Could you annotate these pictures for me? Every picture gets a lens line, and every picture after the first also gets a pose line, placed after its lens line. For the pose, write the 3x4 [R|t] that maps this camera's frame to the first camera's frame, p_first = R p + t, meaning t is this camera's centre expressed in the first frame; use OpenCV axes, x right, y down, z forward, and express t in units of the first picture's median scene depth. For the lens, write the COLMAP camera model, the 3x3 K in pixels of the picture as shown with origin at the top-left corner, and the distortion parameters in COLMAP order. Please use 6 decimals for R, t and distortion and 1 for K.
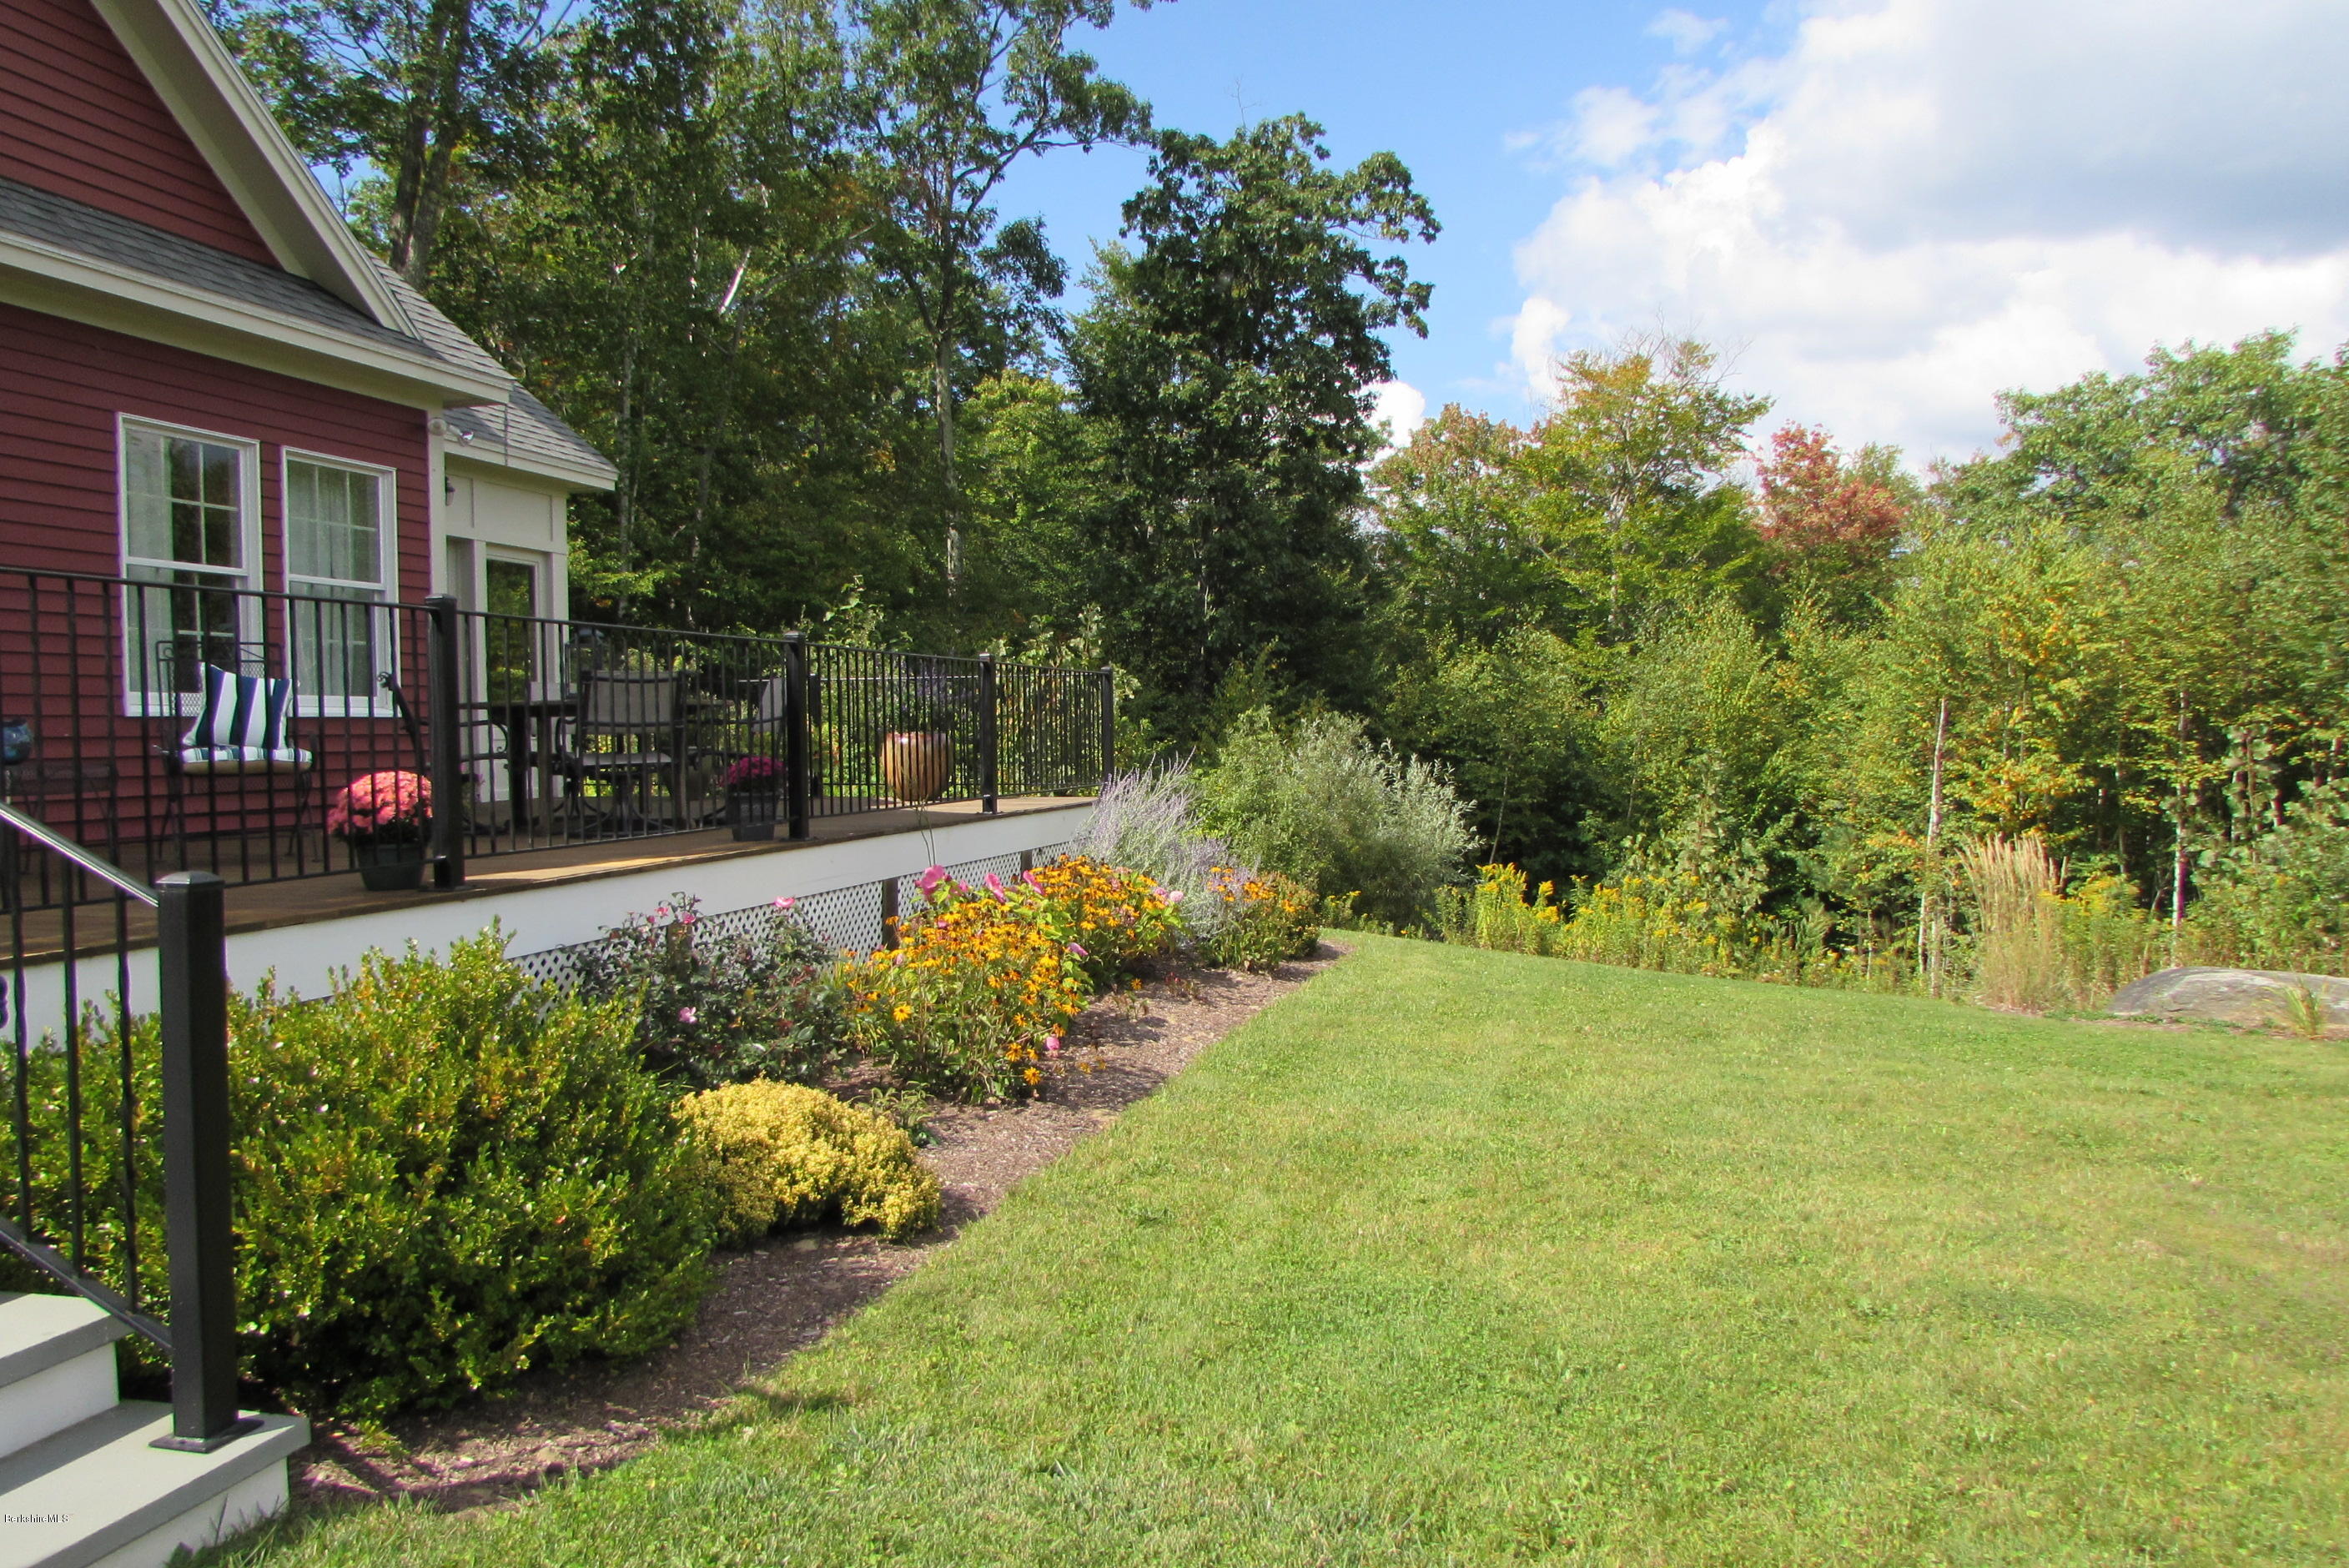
lens RADIAL K [[1699.0, 0, 1148.4], [0, 1699.0, 812.6], [0, 0, 1]] dist [-0.035054, -0.001124]
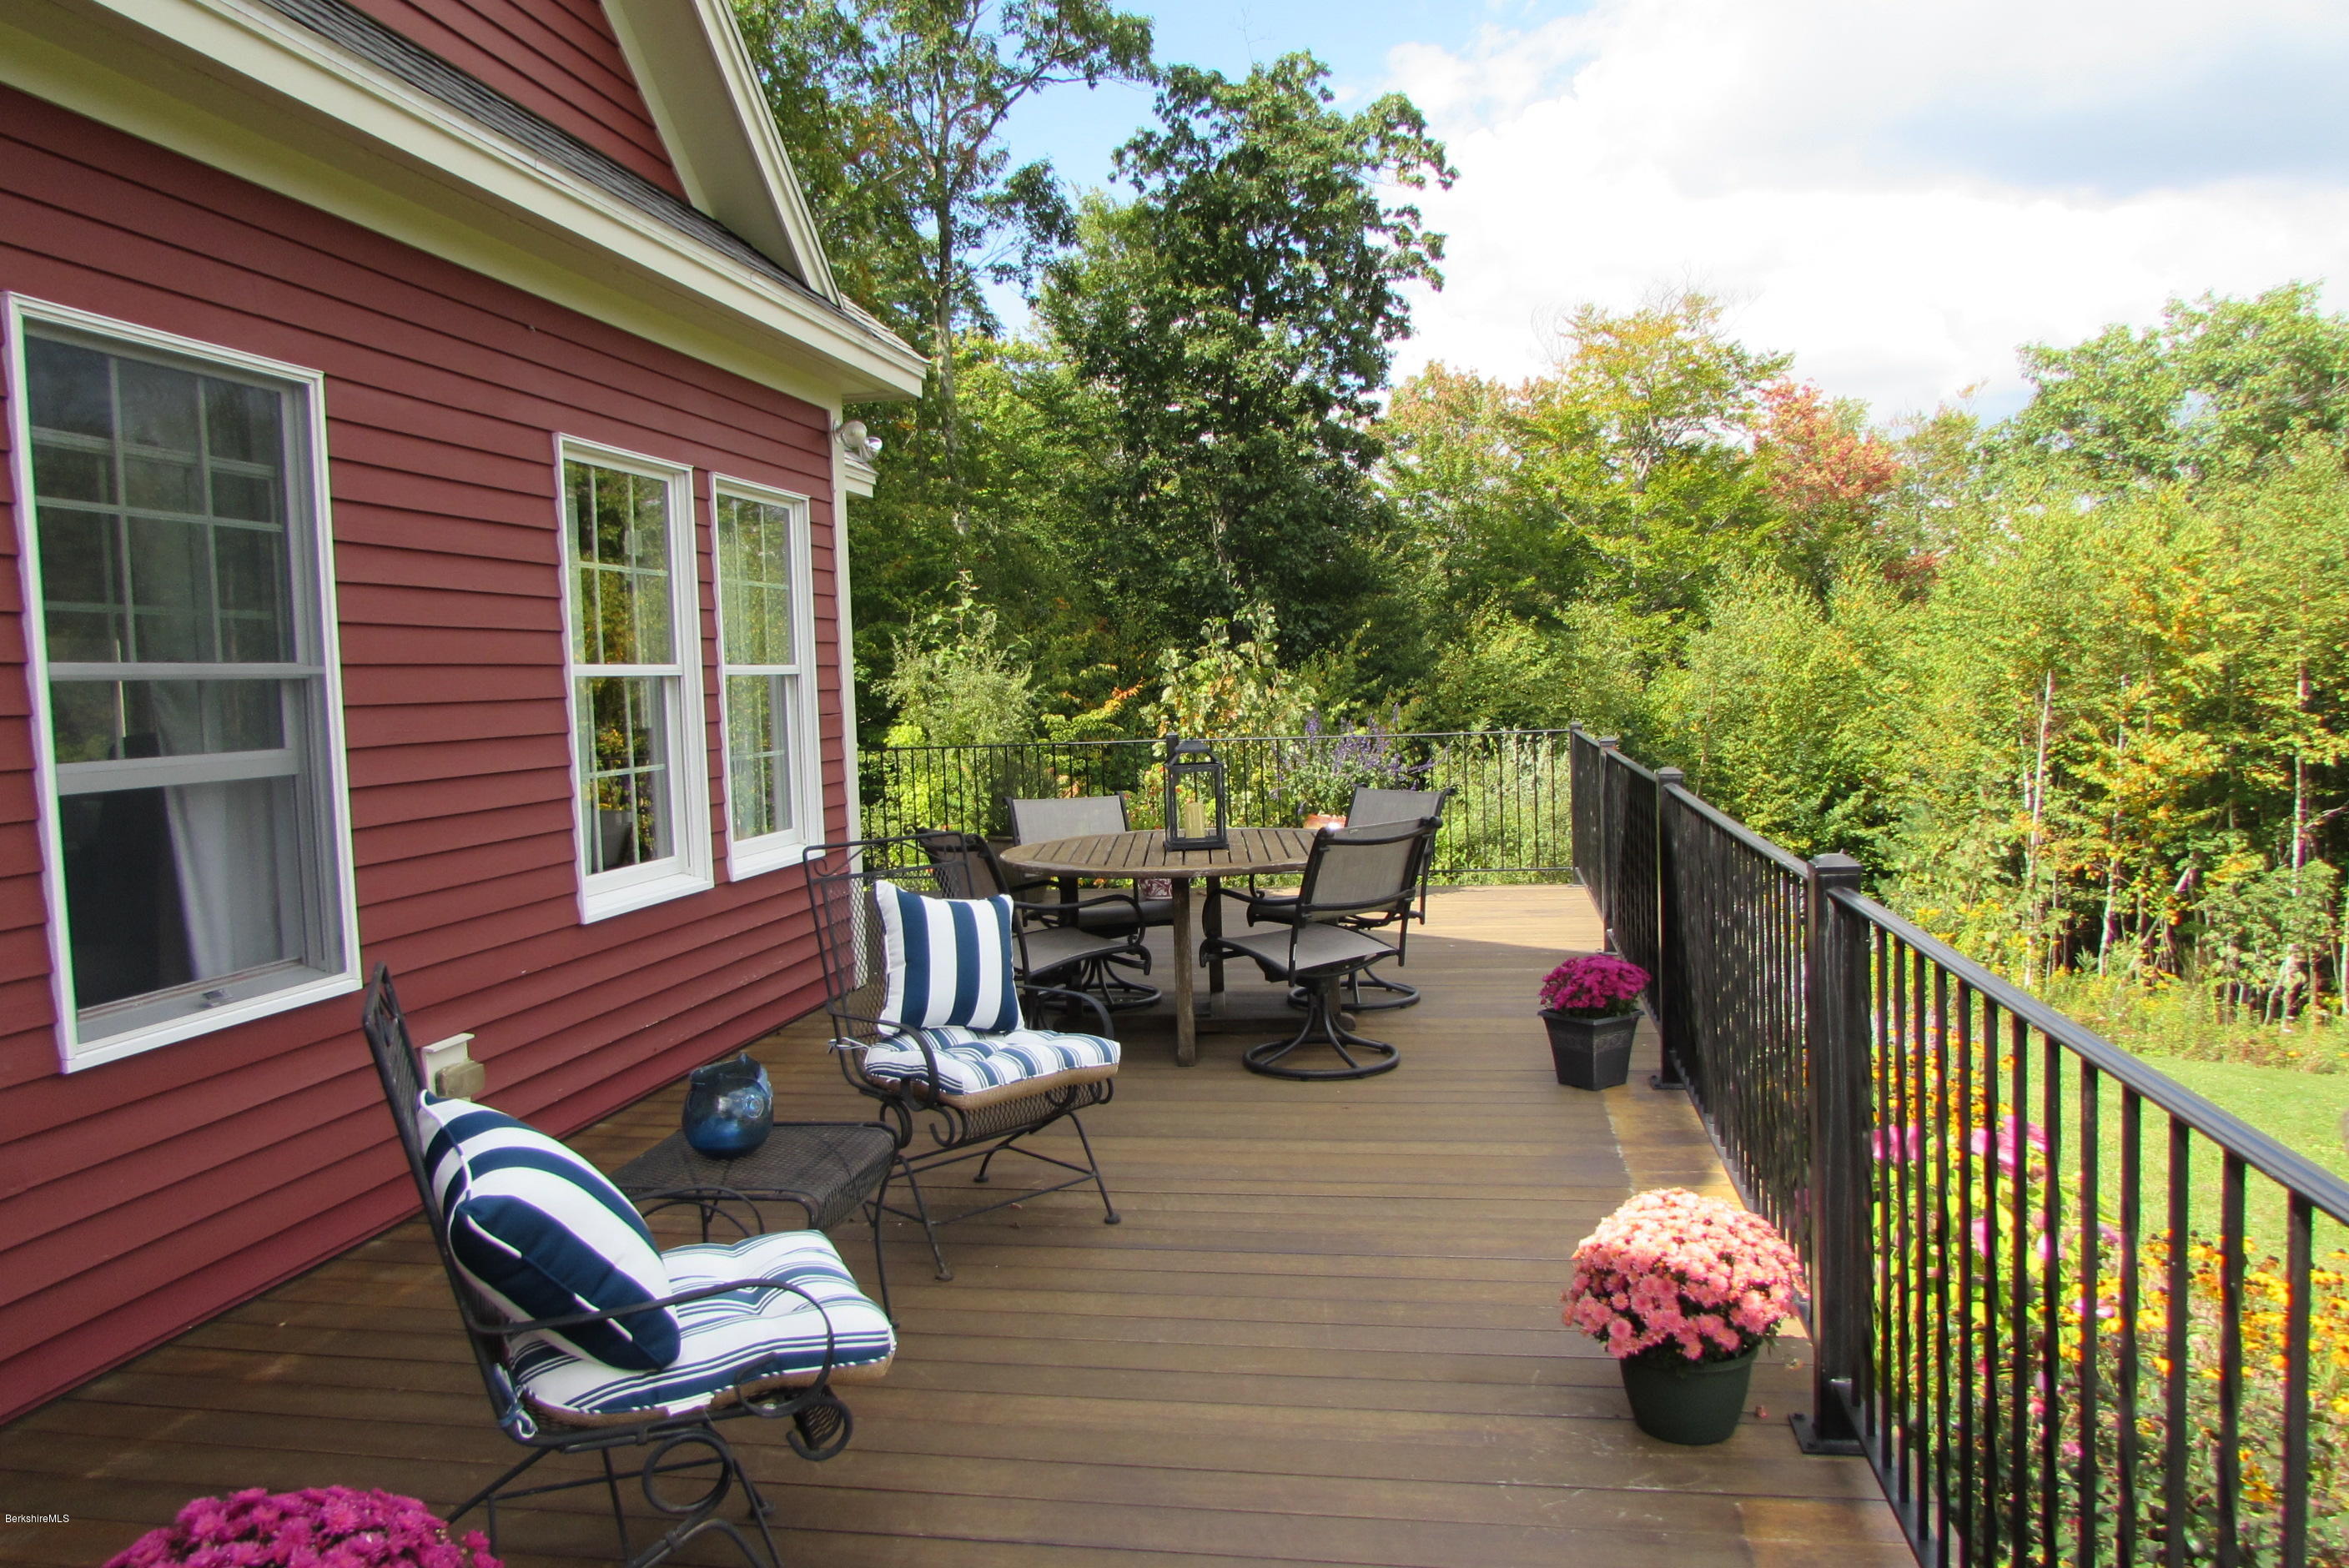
lens RADIAL K [[1701.3, 0, 1181.9], [0, 1701.3, 794.9], [0, 0, 1]] dist [-0.030502, 0.026291]
pose [[0.994738, -0.029099, 0.098230, -0.088054], [0.027485, 0.999465, 0.017749, -0.022431], [-0.098694, -0.014956, 0.995005, 0.074215]]
